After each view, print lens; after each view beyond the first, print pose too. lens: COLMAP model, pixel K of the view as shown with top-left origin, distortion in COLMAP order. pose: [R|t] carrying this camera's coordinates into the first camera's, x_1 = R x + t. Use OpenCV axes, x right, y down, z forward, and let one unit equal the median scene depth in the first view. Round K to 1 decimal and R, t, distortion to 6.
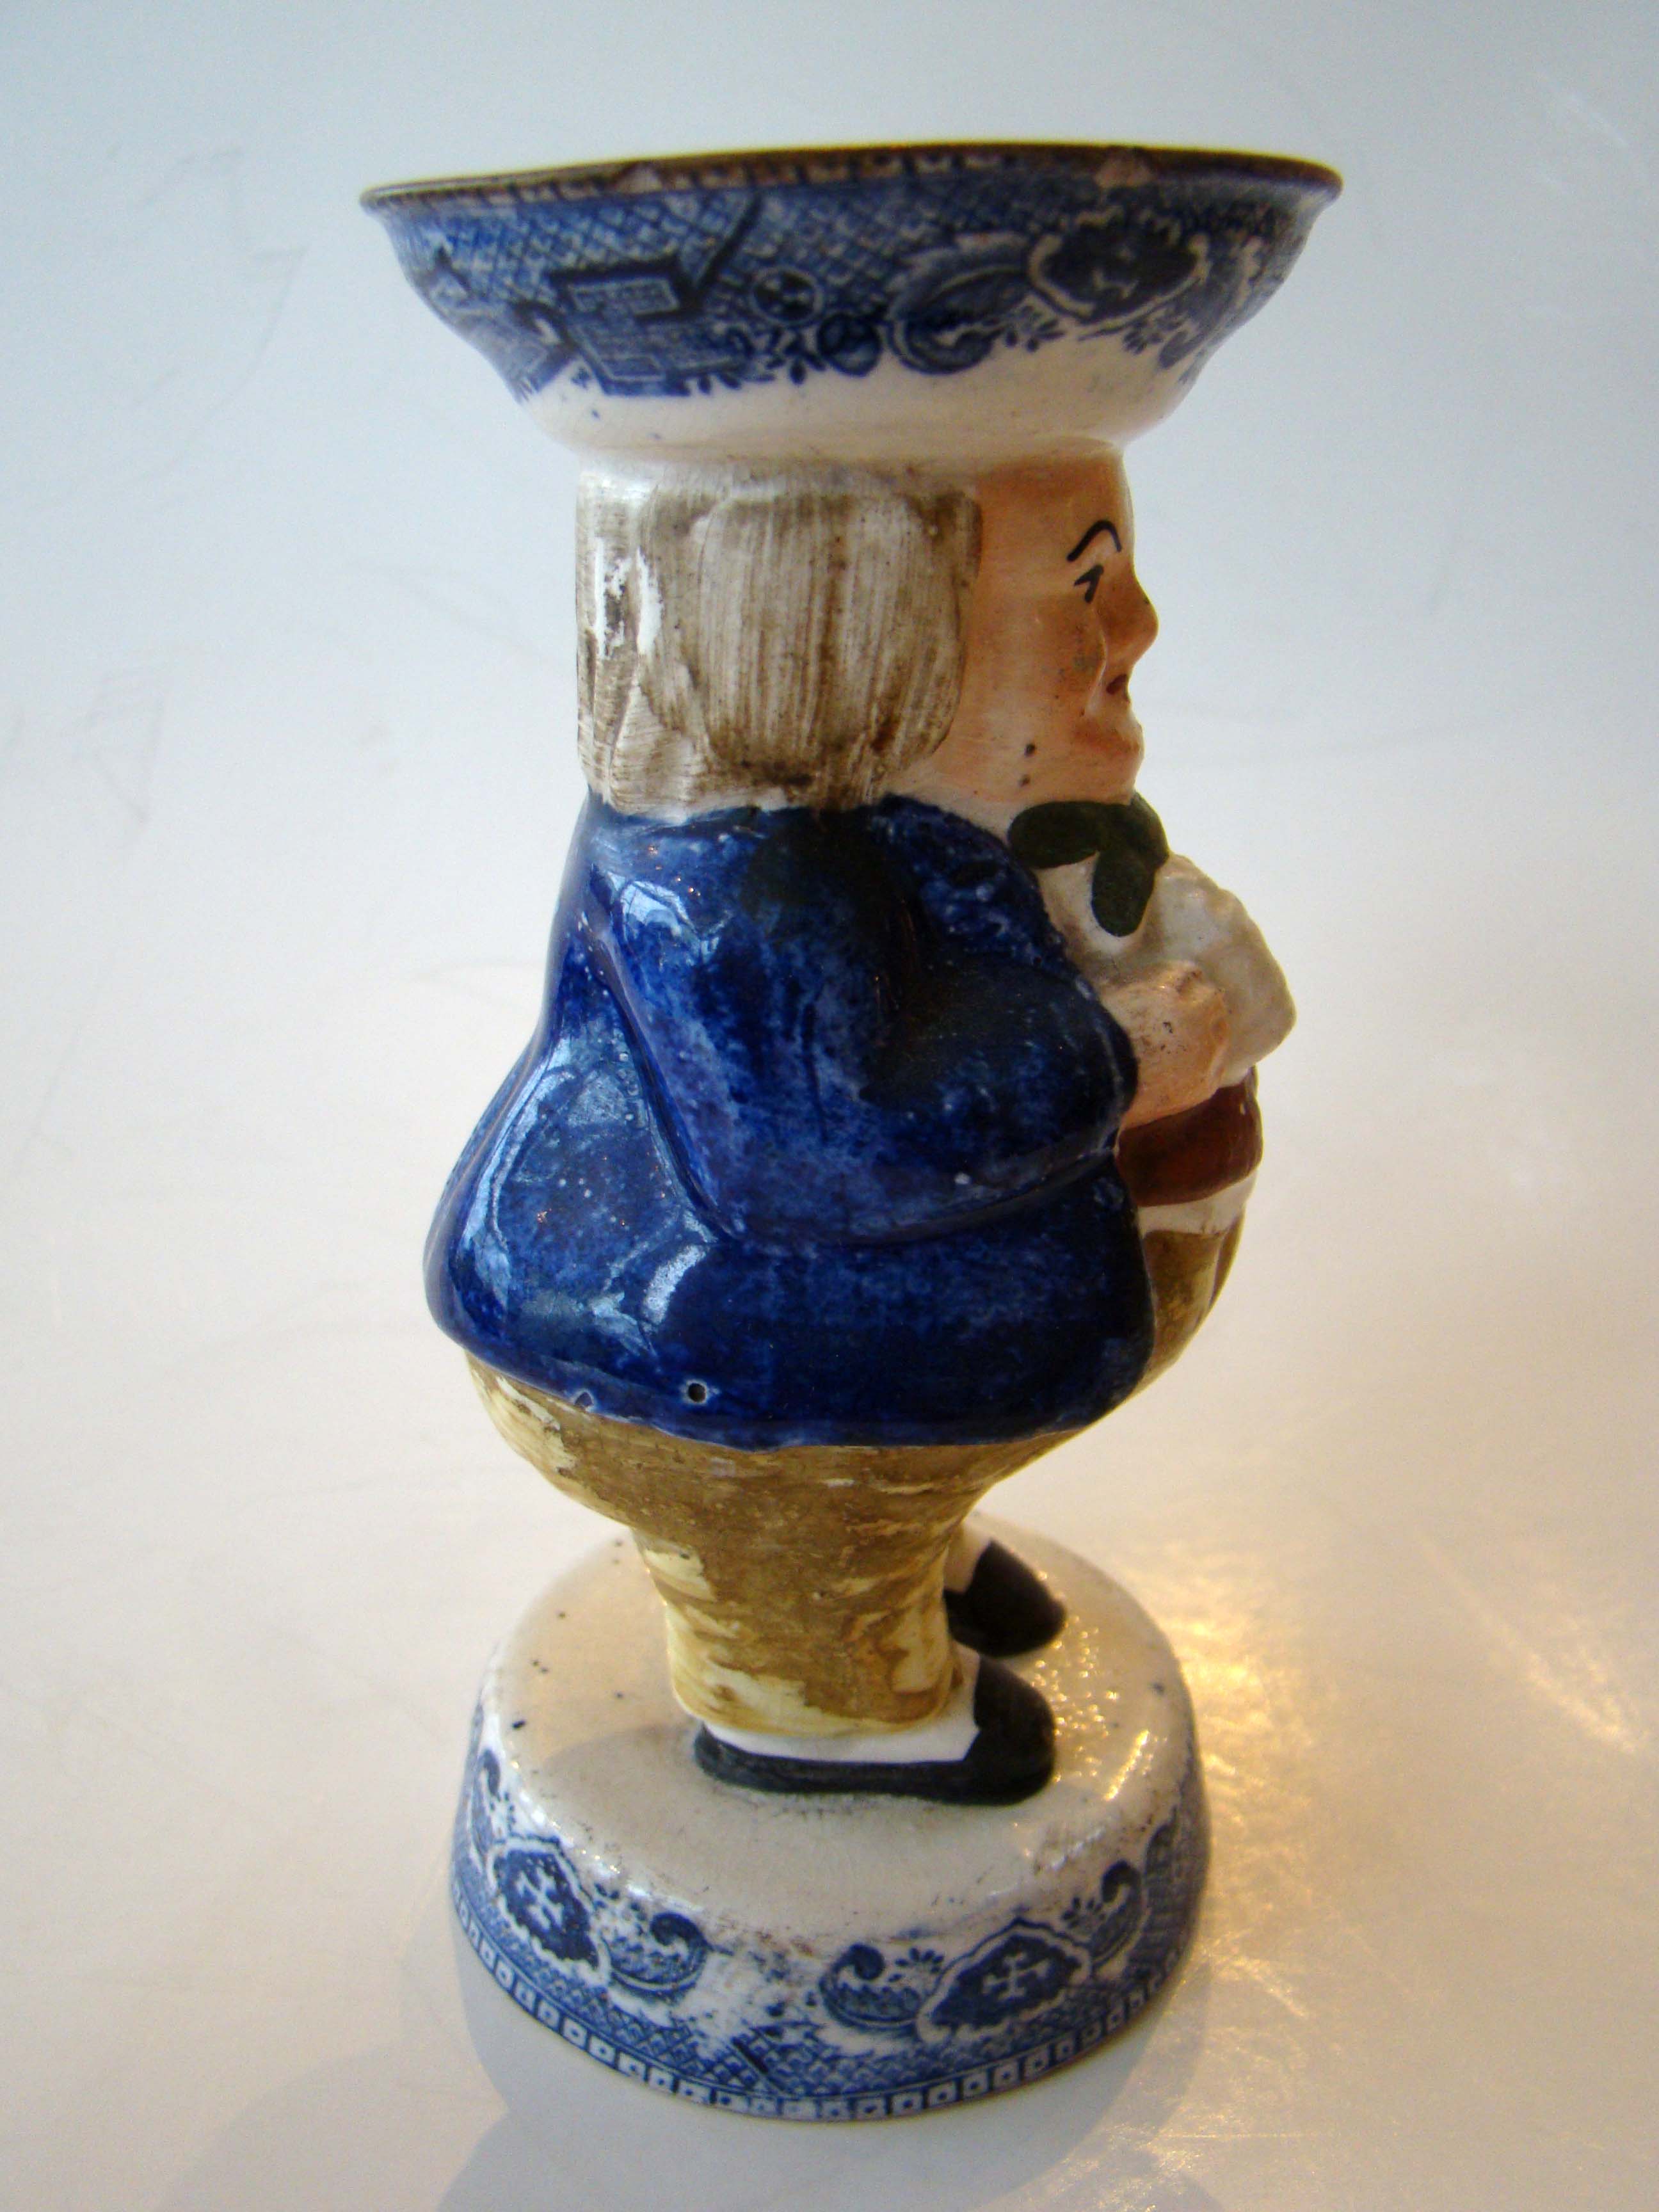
lens RADIAL K [[2047.0, 0, 829.5], [0, 2047.0, 1106.0], [0, 0, 1]] dist [-0.216835, 0.093859]
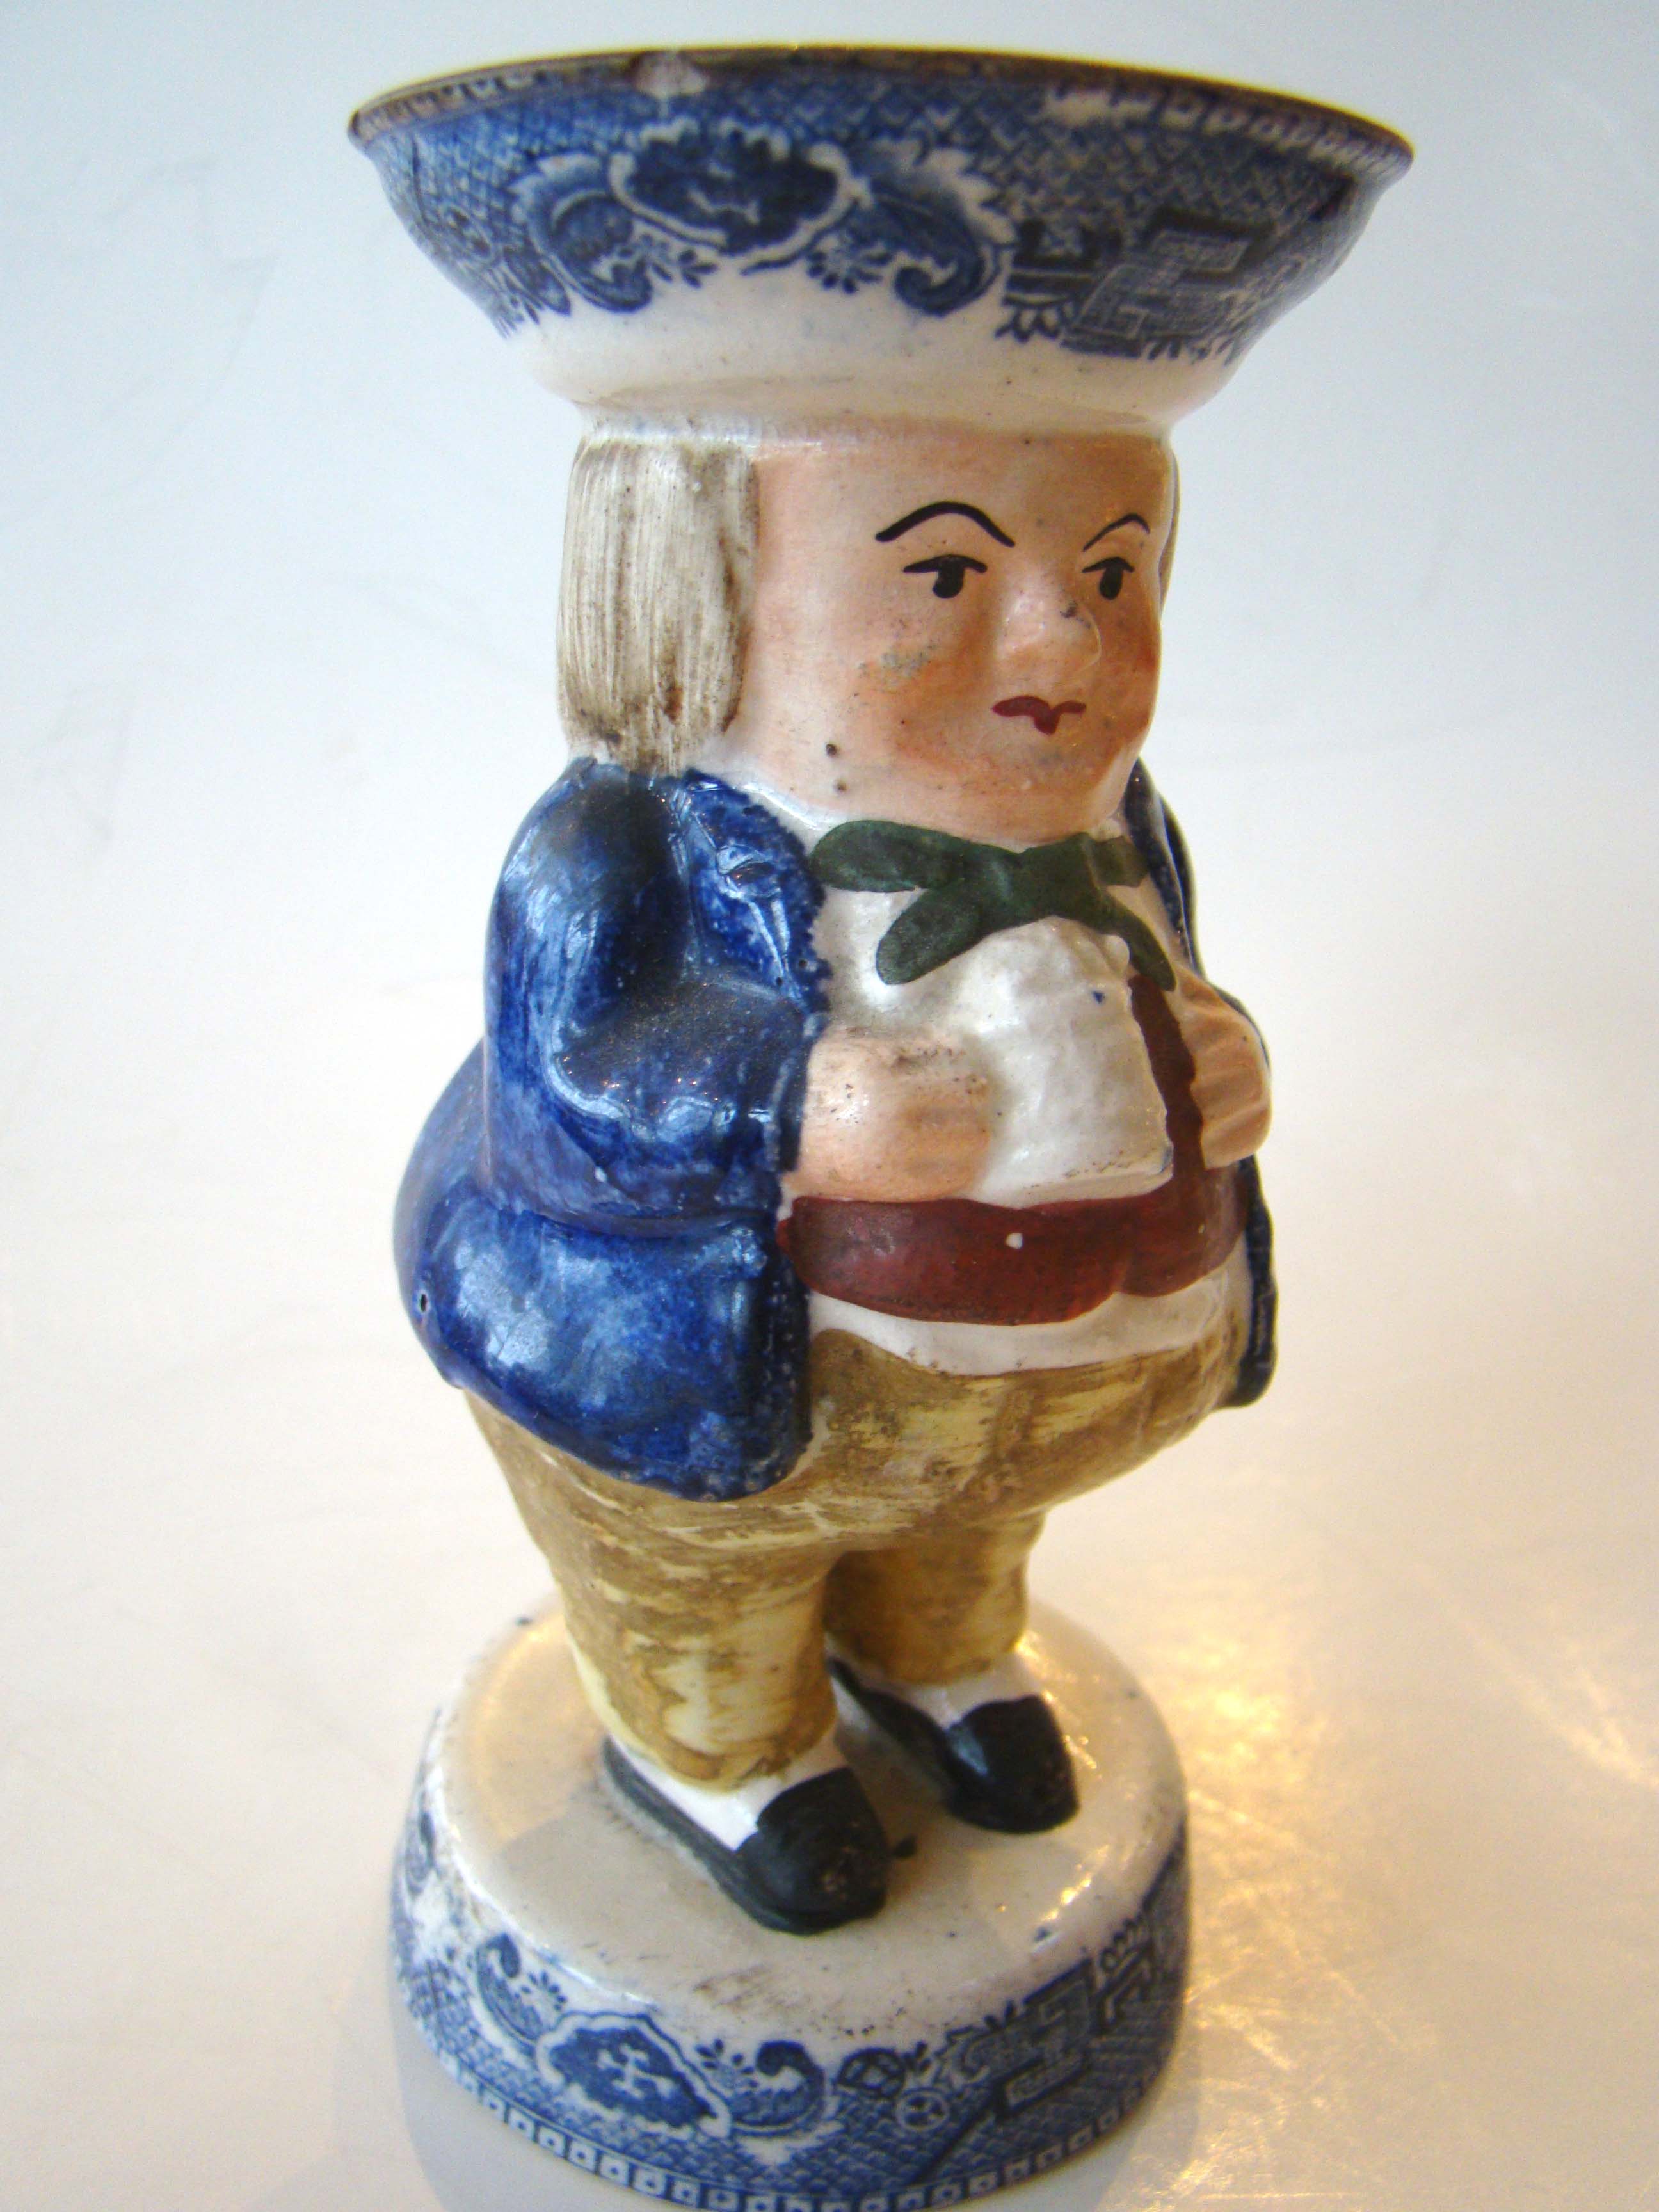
lens RADIAL K [[2047.0, 0, 829.5], [0, 2047.0, 1106.0], [0, 0, 1]] dist [-0.216835, 0.093859]
pose [[0.682450, 0.278588, -0.675759, 0.762013], [-0.309337, 0.947723, 0.078309, -0.100042], [0.662248, 0.155595, 0.732951, 0.381732]]
